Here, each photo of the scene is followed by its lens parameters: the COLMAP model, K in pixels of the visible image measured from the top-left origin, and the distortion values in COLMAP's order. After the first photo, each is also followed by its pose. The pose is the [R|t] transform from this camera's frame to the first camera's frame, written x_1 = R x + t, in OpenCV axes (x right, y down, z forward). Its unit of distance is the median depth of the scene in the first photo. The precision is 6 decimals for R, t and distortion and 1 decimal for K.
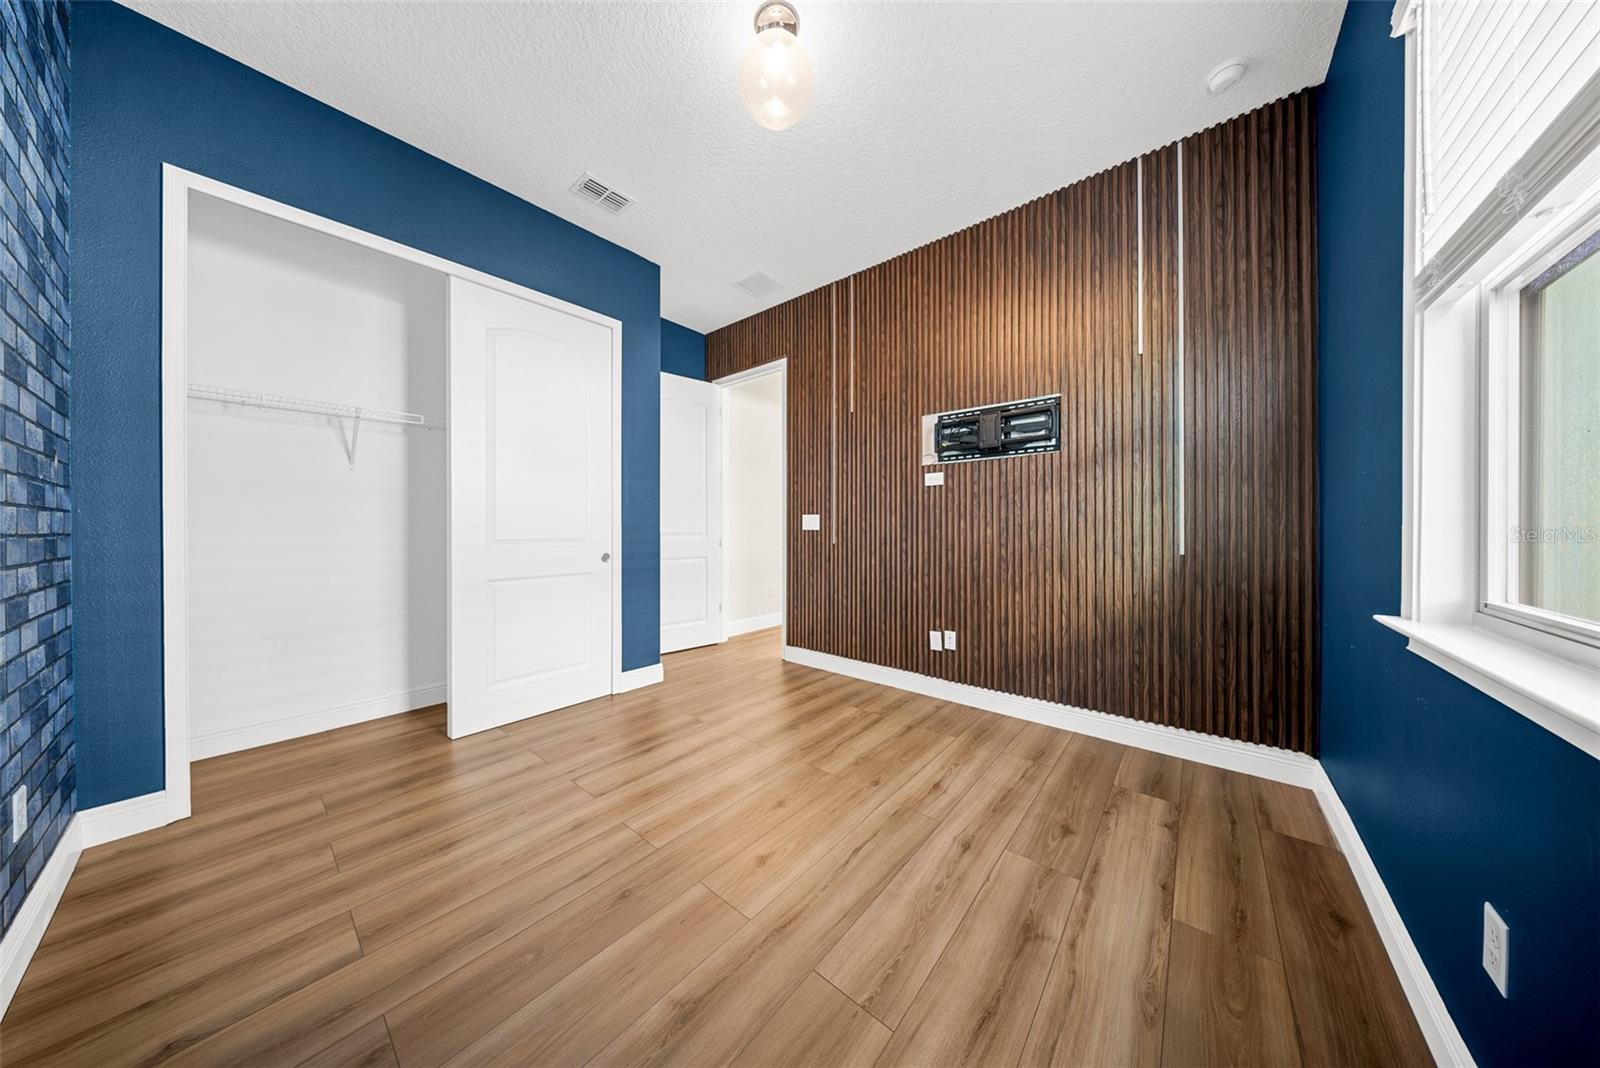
lens RADIAL K [[476.8, 0, 798.4], [0, 476.8, 520.8], [0, 0, 1]] dist [0.001238, -0.002356]
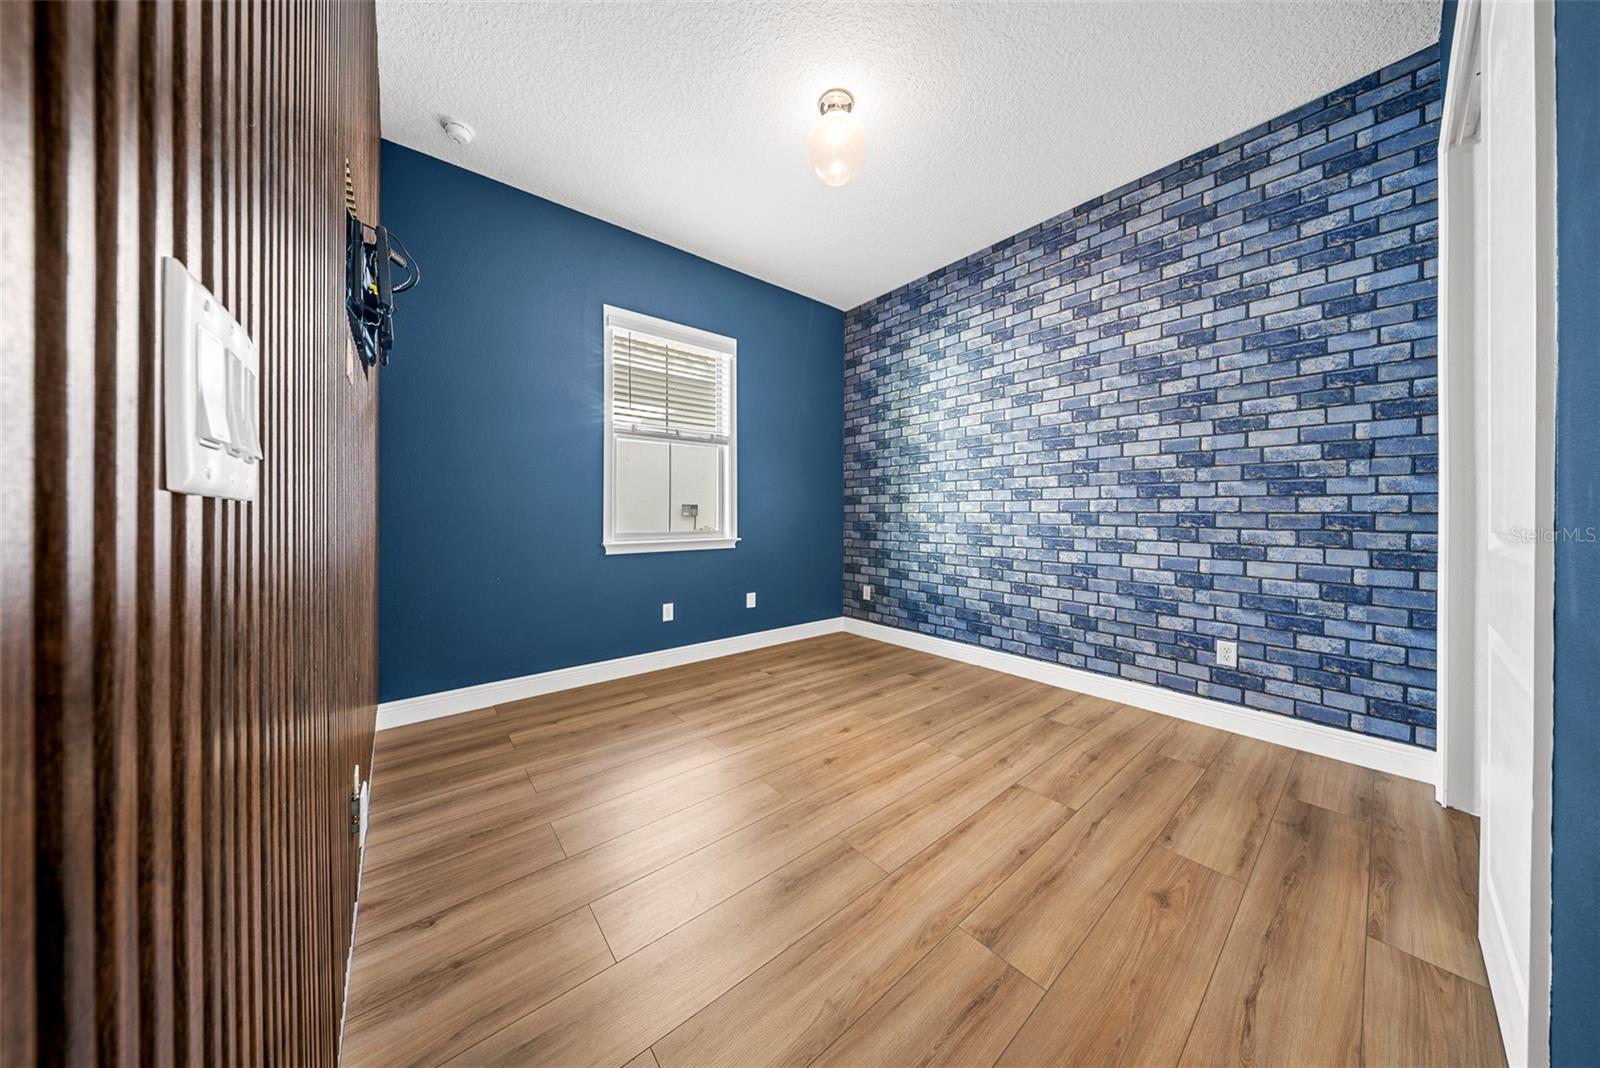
lens RADIAL K [[476.8, 0, 798.4], [0, 476.8, 520.8], [0, 0, 1]] dist [0.001238, -0.002356]
pose [[-0.983451, -0.002227, 0.181162, -0.197999], [-0.001397, 0.999988, 0.004710, 0.048859], [-0.181170, 0.004379, -0.983442, 2.489989]]
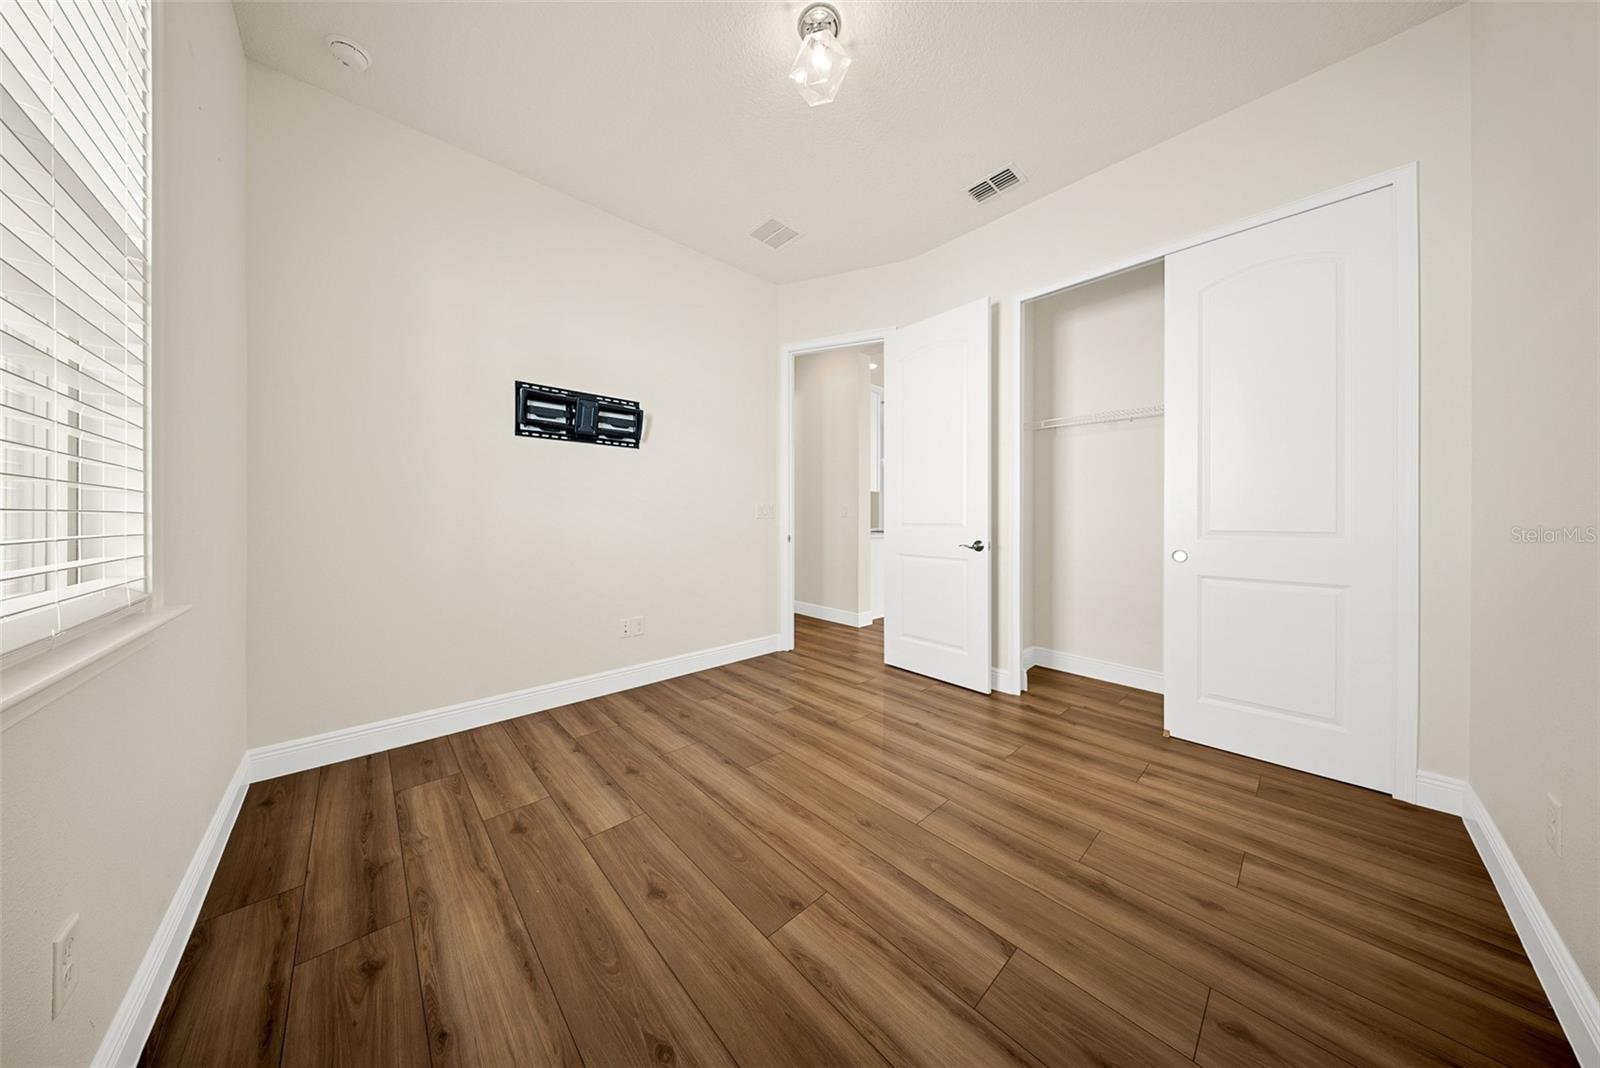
lens RADIAL K [[476.8, 0, 798.4], [0, 476.8, 520.8], [0, 0, 1]] dist [0.001238, -0.002356]
pose [[-0.124516, 0.005249, -0.992204, 1.280519], [-0.001592, 0.999984, 0.005490, 0.015087], [0.992216, 0.002263, -0.124506, 1.477877]]
